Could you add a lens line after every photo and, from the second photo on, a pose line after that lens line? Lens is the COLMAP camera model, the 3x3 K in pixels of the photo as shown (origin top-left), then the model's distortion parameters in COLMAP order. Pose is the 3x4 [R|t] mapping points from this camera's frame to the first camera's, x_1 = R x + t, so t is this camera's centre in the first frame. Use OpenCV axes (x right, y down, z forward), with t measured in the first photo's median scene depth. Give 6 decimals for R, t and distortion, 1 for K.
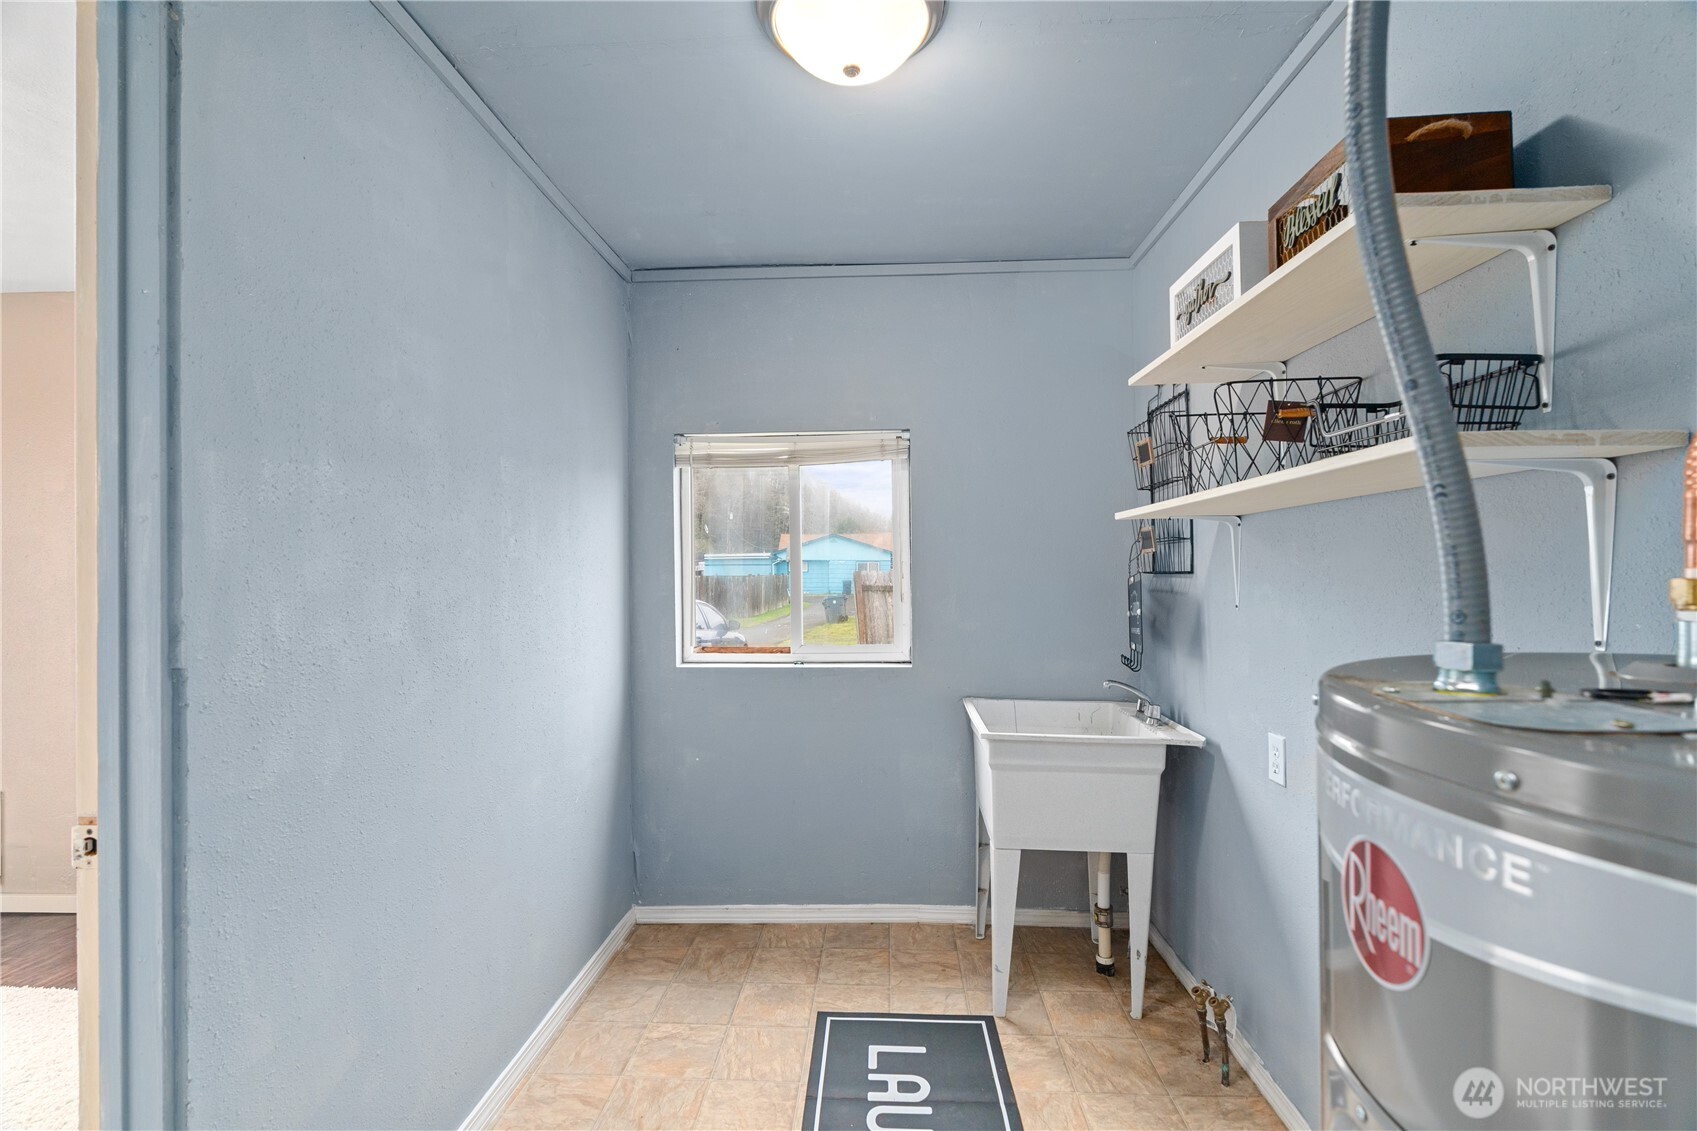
lens RADIAL K [[771.2, 0, 839.3], [0, 771.2, 575.8], [0, 0, 1]] dist [-0.003202, -0.000162]
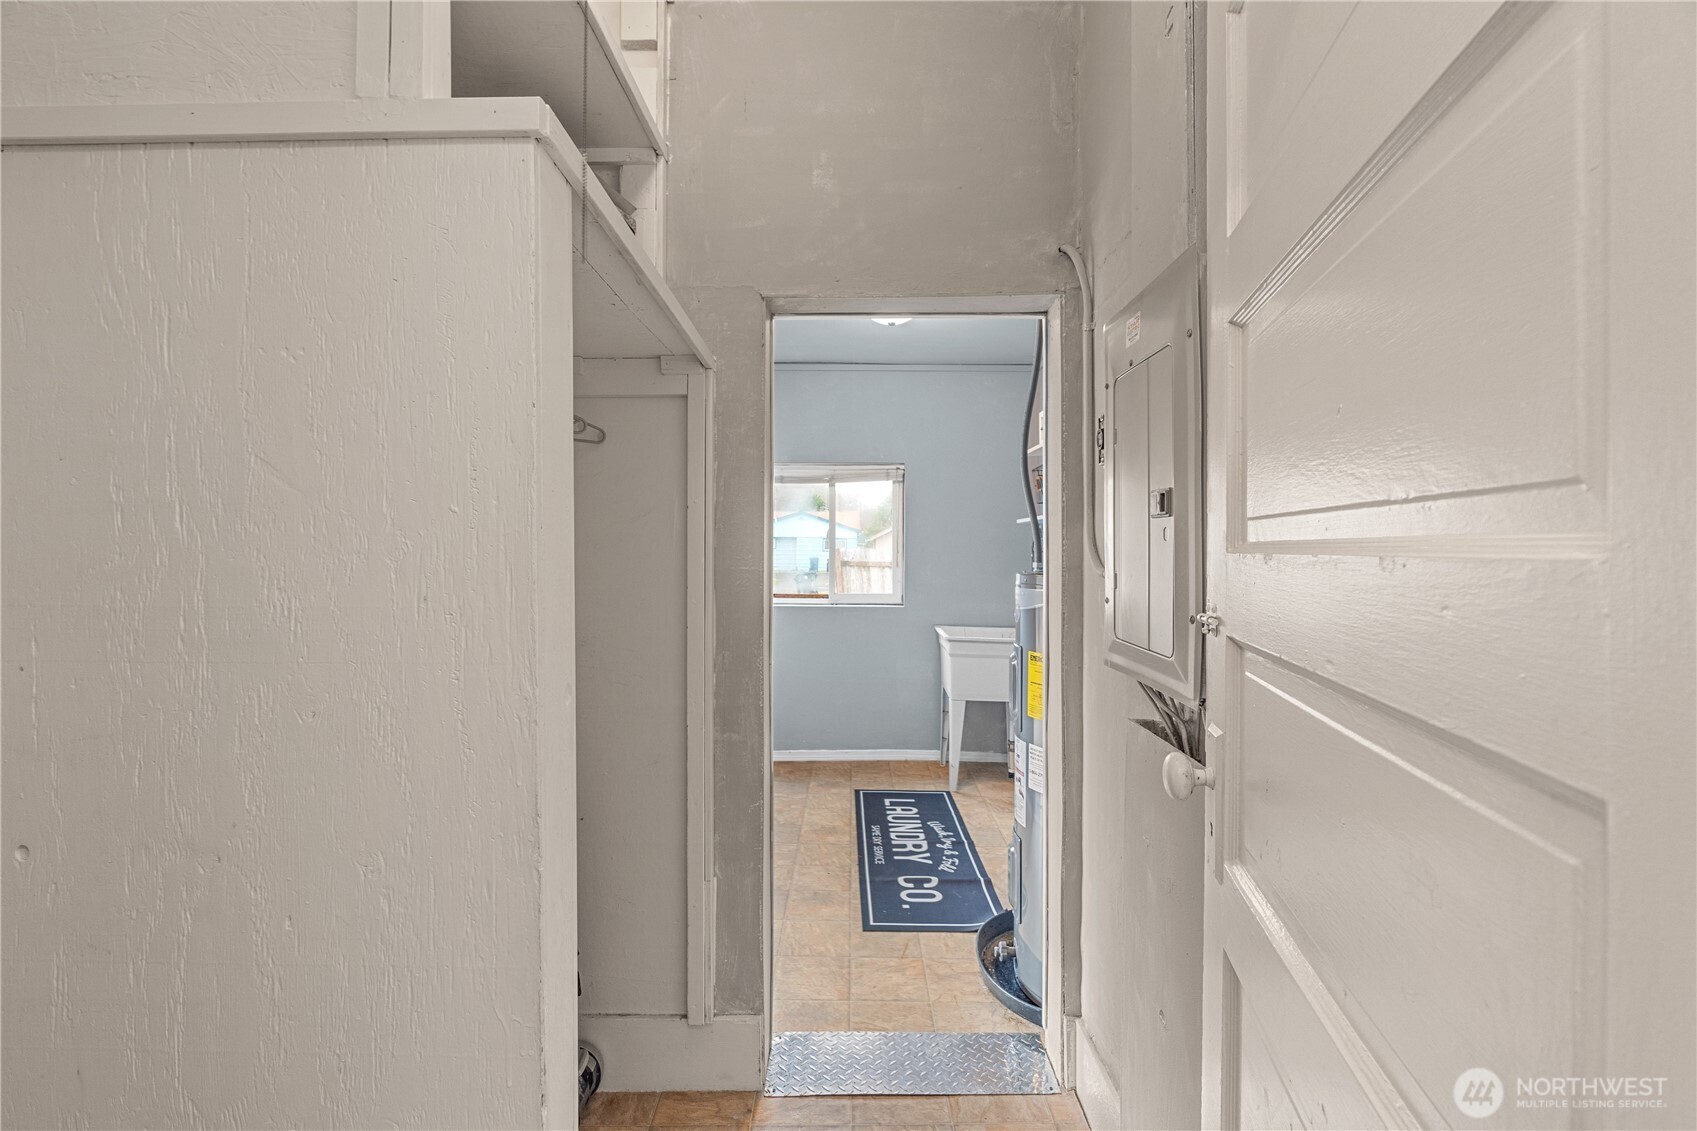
lens RADIAL K [[771.2, 0, 850.8], [0, 771.2, 553.7], [0, 0, 1]] dist [-0.003202, -0.000162]
pose [[0.998249, 0.010968, 0.058129, -0.136781], [-0.011074, 0.999938, 0.001497, 0.003351], [-0.058109, -0.002138, 0.998308, -0.754400]]
